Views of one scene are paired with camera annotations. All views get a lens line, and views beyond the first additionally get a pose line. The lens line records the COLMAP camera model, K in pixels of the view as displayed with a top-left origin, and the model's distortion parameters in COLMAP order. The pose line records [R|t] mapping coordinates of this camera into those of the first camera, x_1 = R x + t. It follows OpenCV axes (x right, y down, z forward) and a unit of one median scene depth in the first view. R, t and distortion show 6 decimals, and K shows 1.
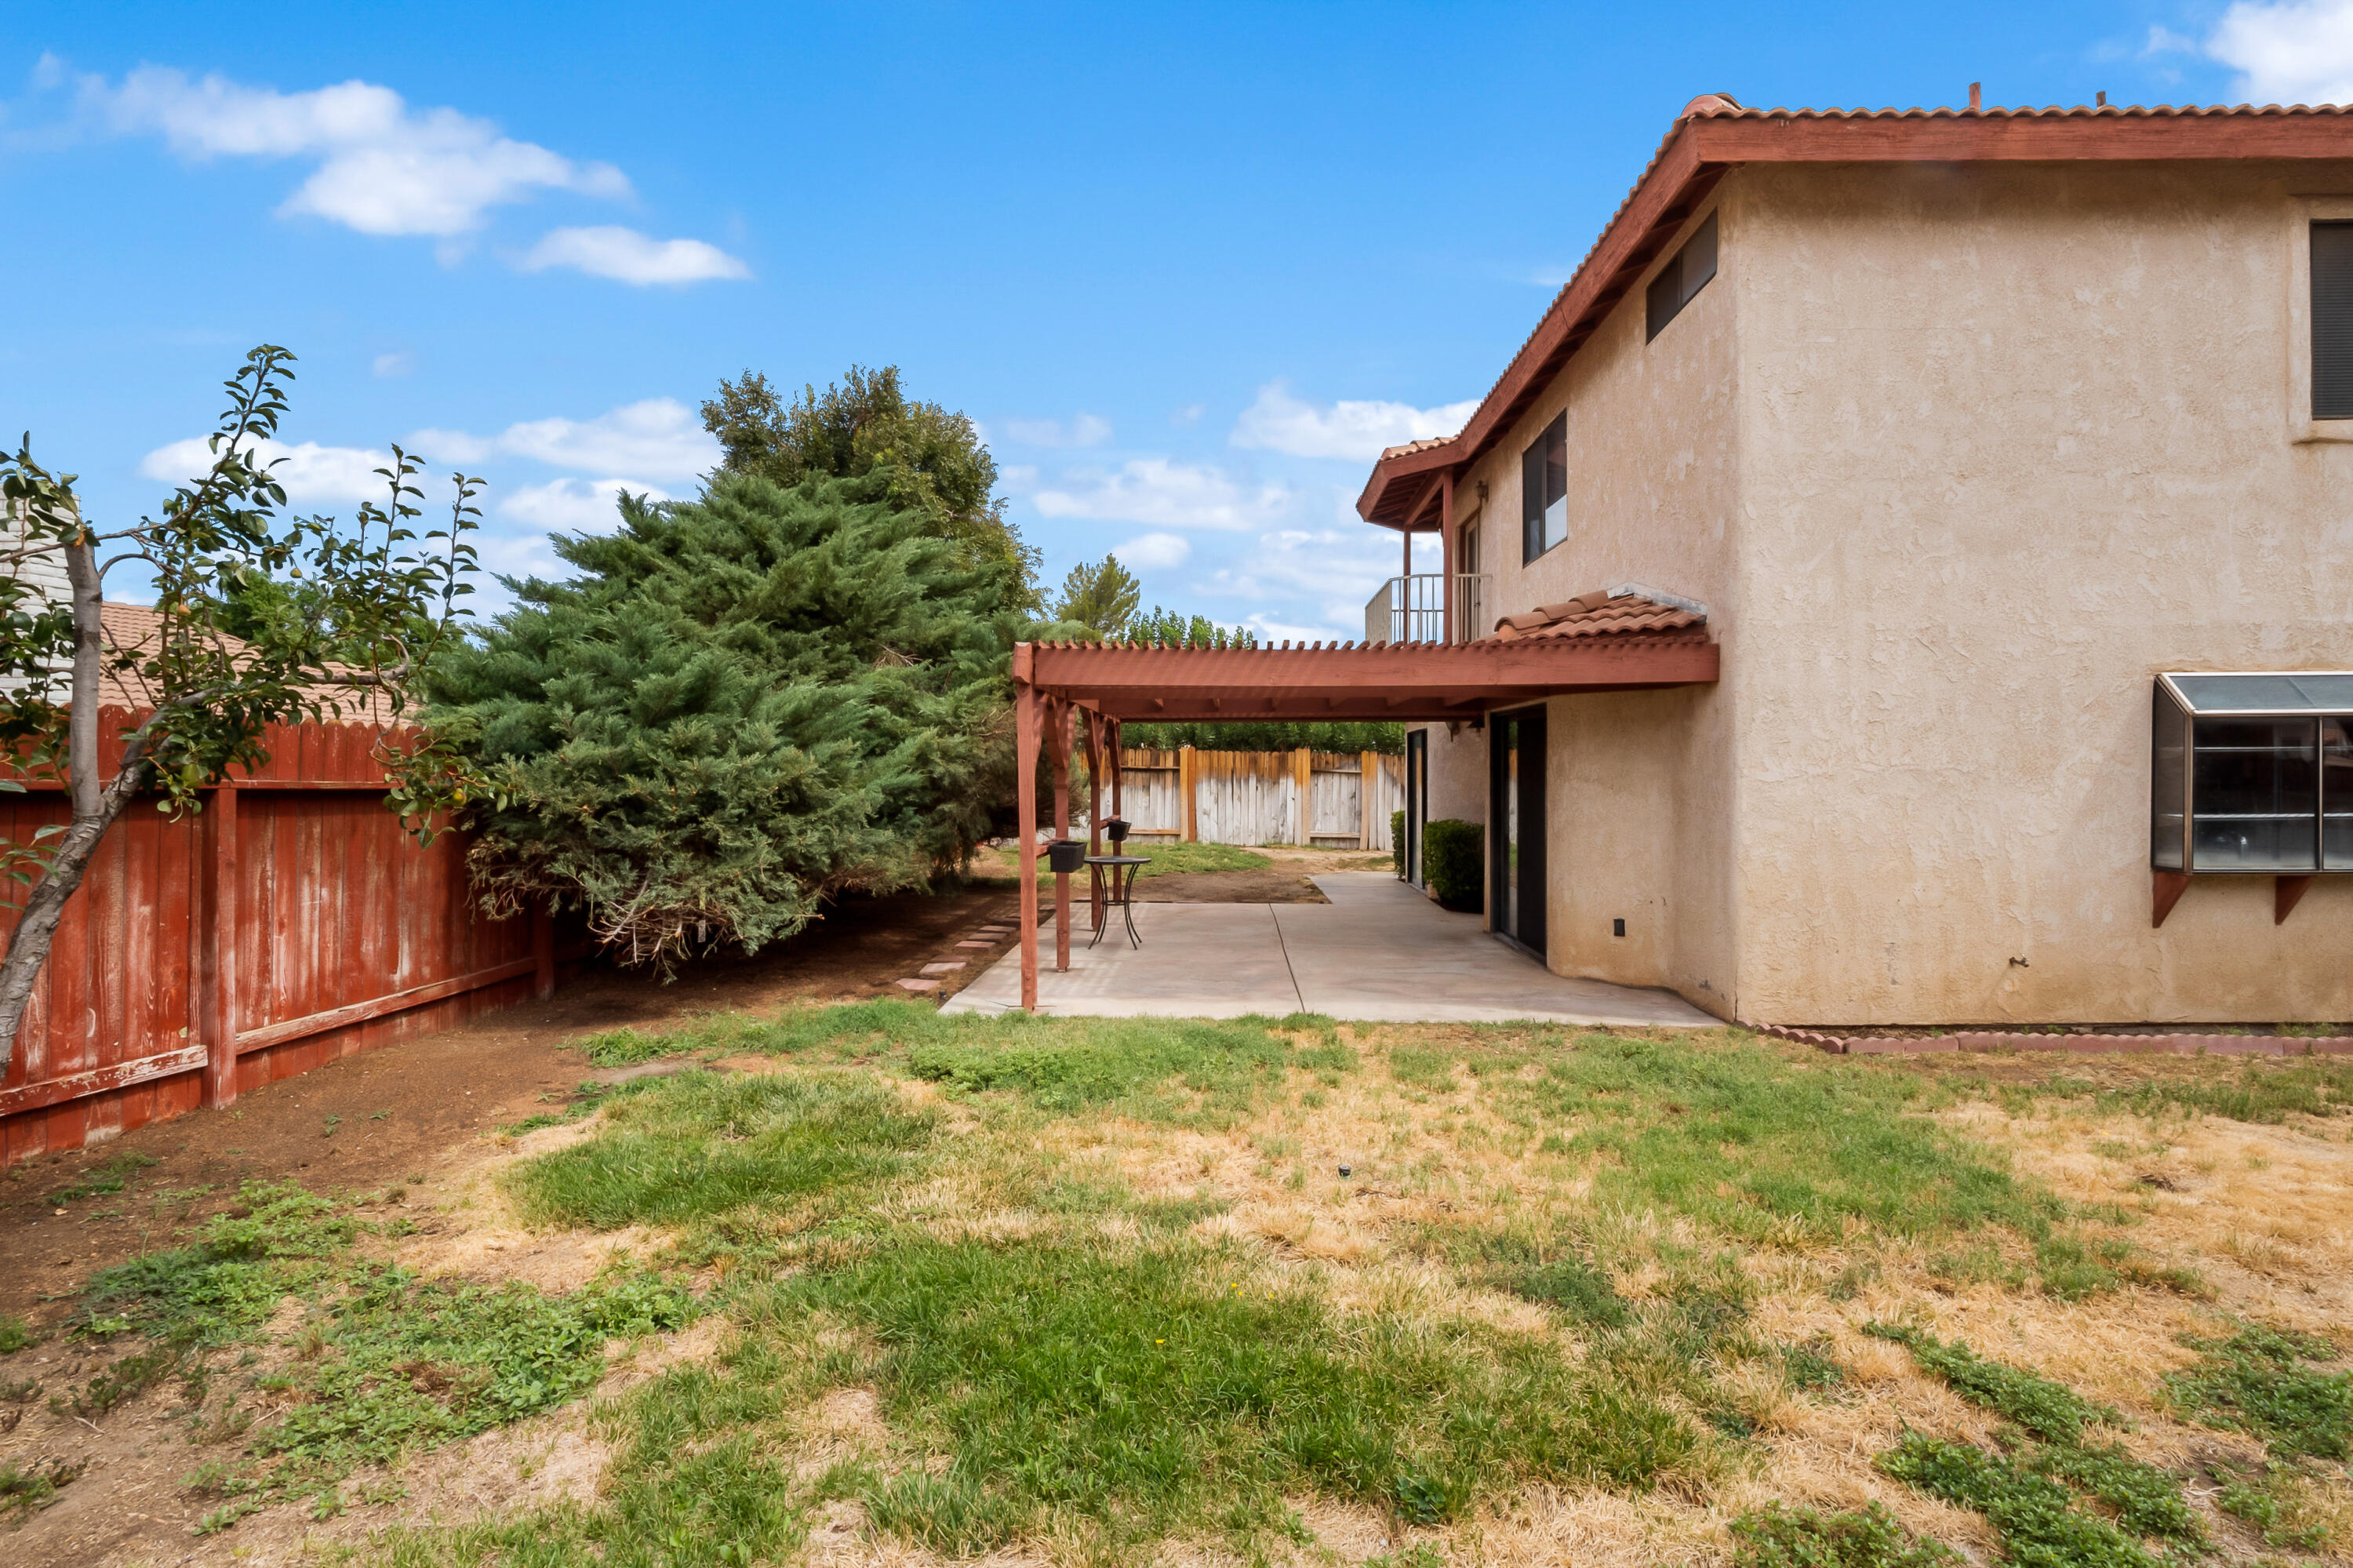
lens RADIAL K [[1115.9, 0, 1163.6], [0, 1115.9, 794.8], [0, 0, 1]] dist [-0.013767, -0.001862]
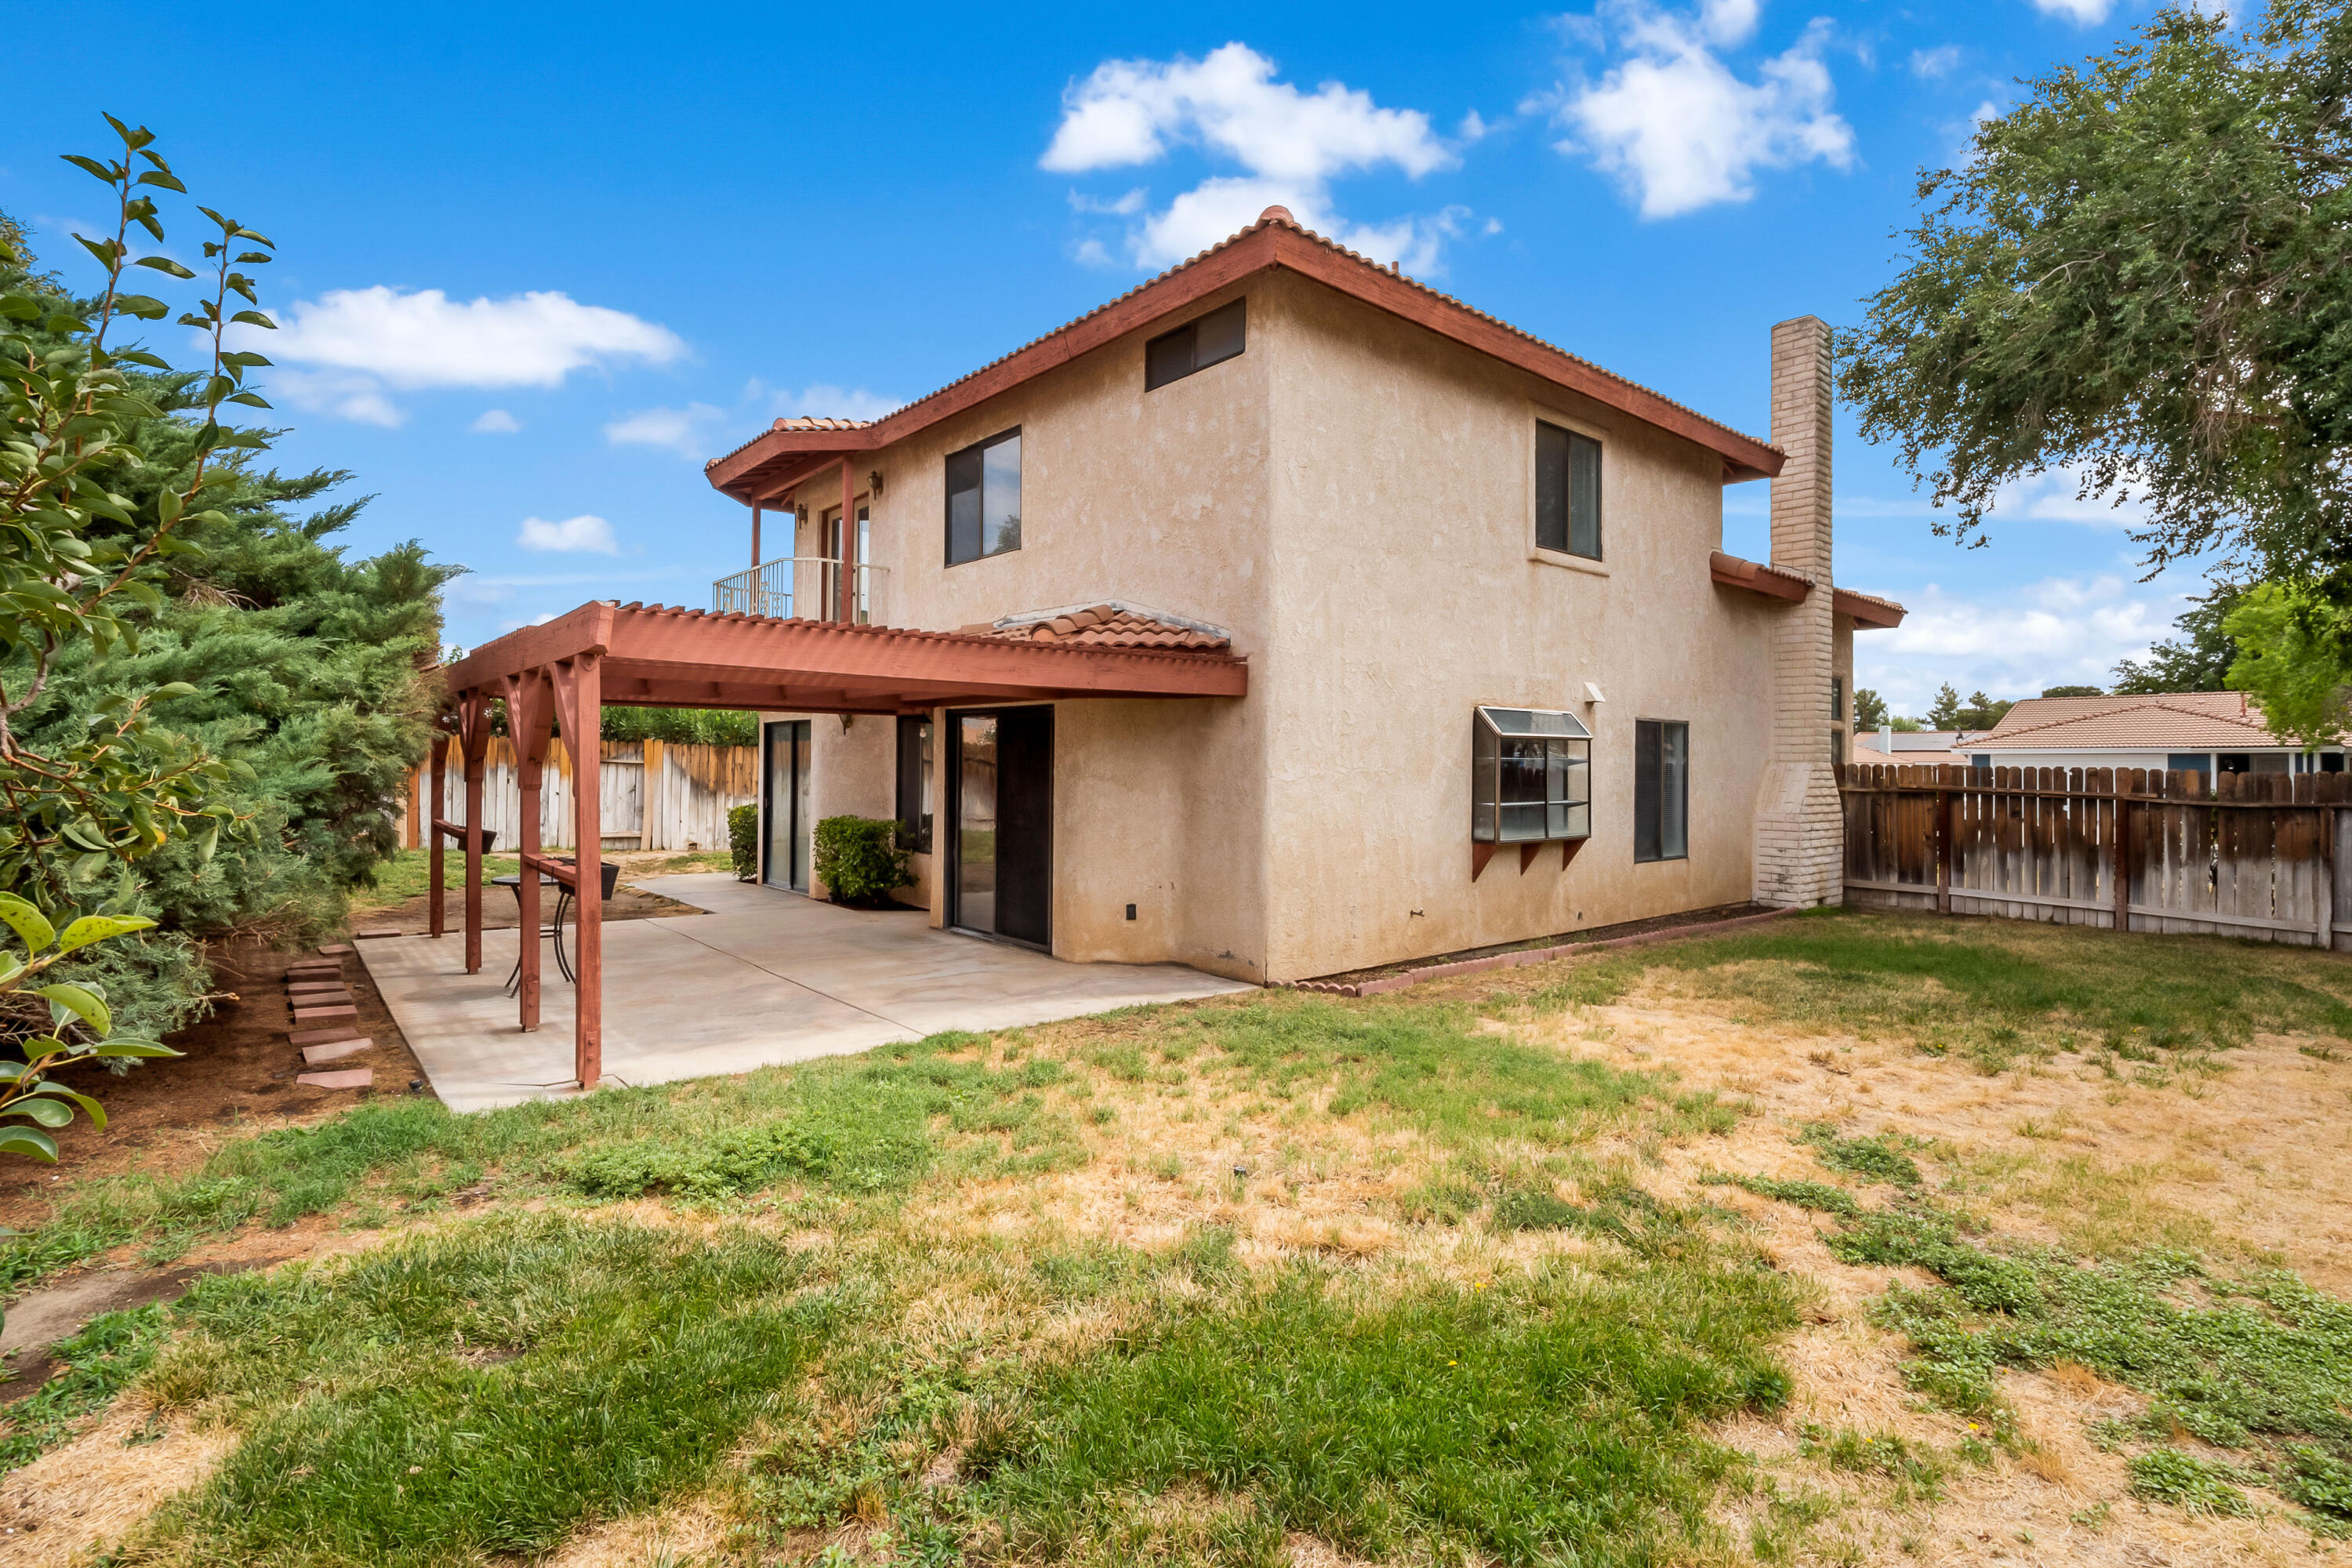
lens RADIAL K [[1115.3, 0, 1171.6], [0, 1115.3, 765.4], [0, 0, 1]] dist [-0.013767, -0.001862]
pose [[0.735825, 0.007000, 0.677135, -0.379510], [0.003768, 0.999889, -0.014432, -0.012525], [-0.677161, 0.013171, 0.735717, 0.192085]]
